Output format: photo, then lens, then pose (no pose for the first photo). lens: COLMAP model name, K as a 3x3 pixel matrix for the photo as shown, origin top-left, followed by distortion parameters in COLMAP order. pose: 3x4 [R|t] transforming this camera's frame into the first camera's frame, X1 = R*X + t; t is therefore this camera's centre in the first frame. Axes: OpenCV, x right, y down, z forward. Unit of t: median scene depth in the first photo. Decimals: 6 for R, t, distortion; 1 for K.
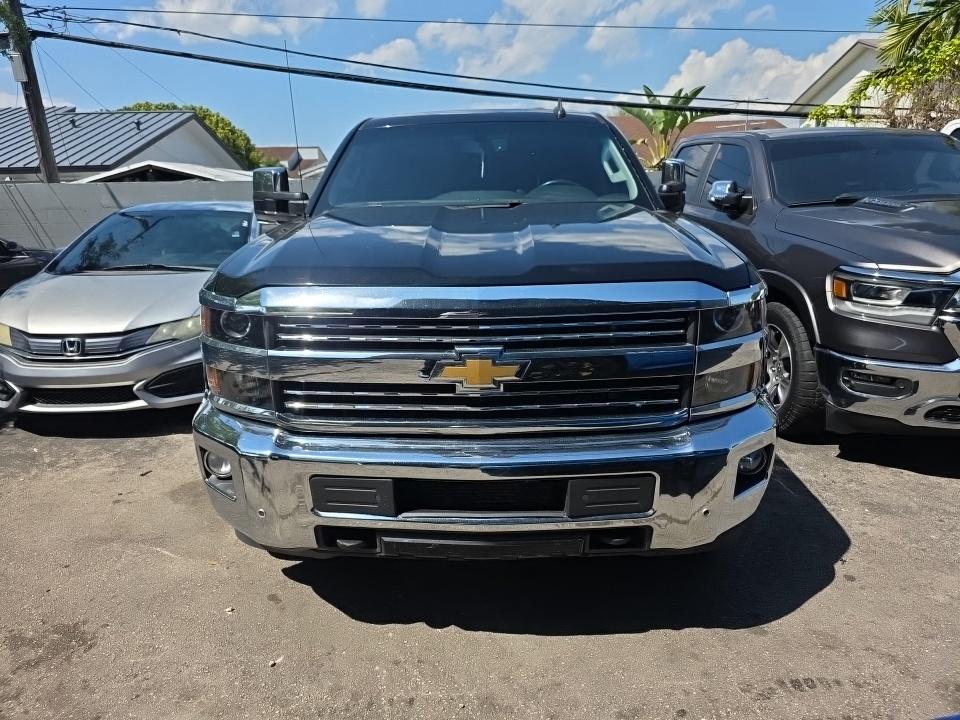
lens RADIAL K [[649.1, 0, 482.0], [0, 649.1, 373.8], [0, 0, 1]] dist [0.039056, -0.033312]
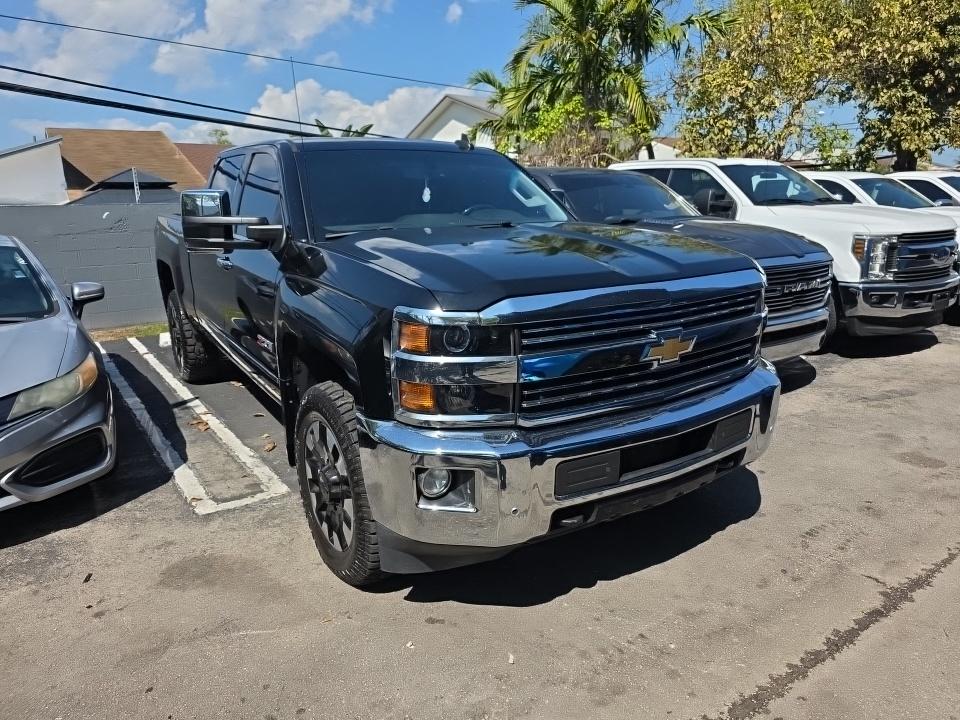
lens RADIAL K [[636.8, 0, 508.1], [0, 636.8, 379.4], [0, 0, 1]] dist [0.047042, -0.032879]
pose [[0.820406, -0.149755, 0.551822, -0.648729], [0.167411, 0.985712, 0.018611, -0.014299], [-0.546725, 0.077112, 0.833754, 0.094070]]
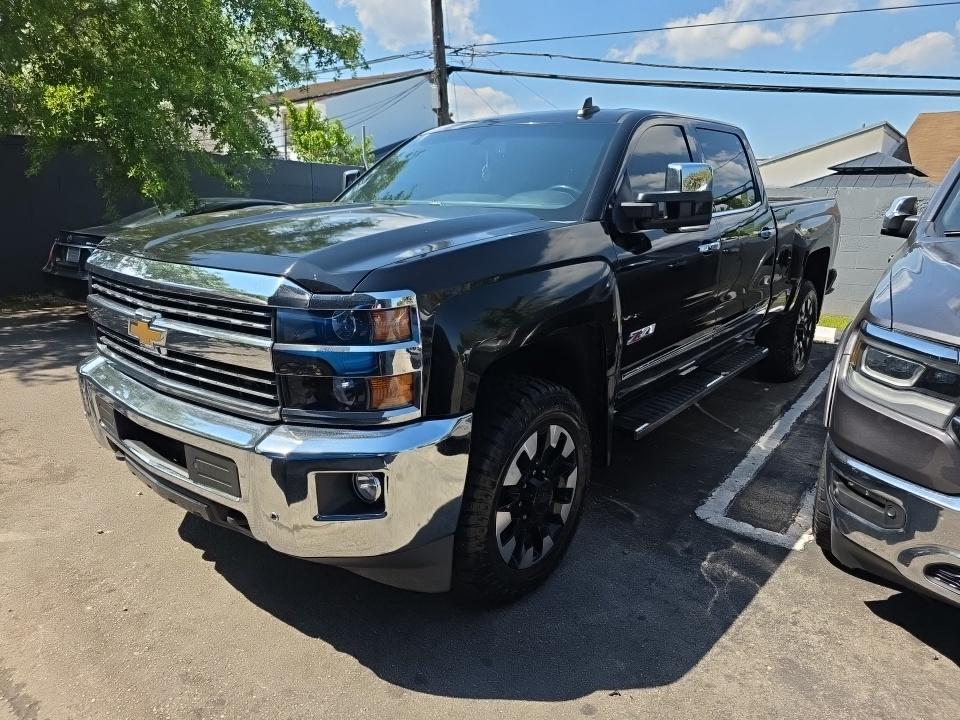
lens RADIAL K [[649.1, 0, 482.0], [0, 649.1, 373.8], [0, 0, 1]] dist [0.039056, -0.033312]
pose [[0.781521, 0.191120, -0.593884, 0.815012], [-0.201263, 0.978262, 0.049967, -0.079138], [0.590524, 0.080477, 0.802998, 0.280577]]
